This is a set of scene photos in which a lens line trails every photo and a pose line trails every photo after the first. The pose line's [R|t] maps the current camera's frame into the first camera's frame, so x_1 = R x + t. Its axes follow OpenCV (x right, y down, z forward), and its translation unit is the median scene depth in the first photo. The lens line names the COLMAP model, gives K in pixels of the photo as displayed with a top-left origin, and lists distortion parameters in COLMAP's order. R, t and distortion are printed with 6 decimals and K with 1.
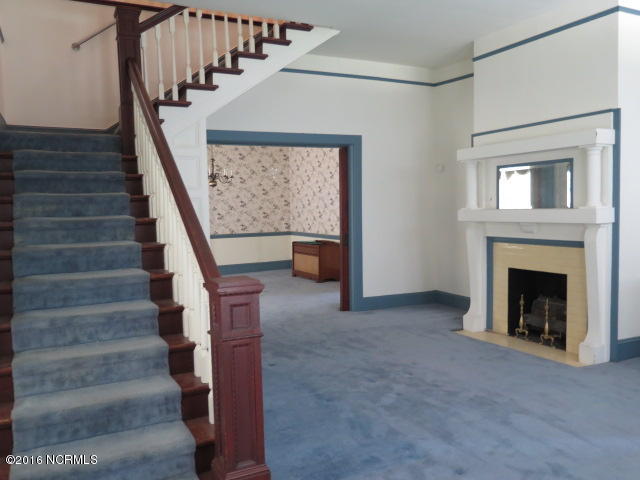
lens RADIAL K [[537.7, 0, 318.0], [0, 537.7, 241.5], [0, 0, 1]] dist [-0.009578, -0.011140]
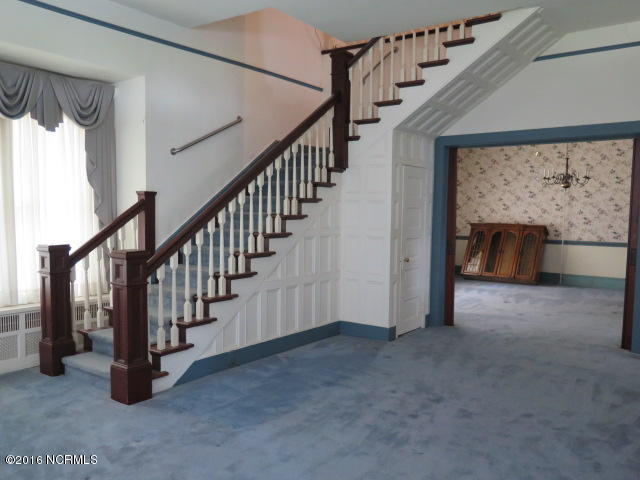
lens RADIAL K [[537.7, 0, 318.7], [0, 537.7, 238.9], [0, 0, 1]] dist [-0.009578, -0.011140]
pose [[0.452116, 0.081238, -0.888252, 0.684613], [-0.081977, 0.995413, 0.049313, -0.040346], [0.888184, 0.050520, 0.456702, 0.329692]]
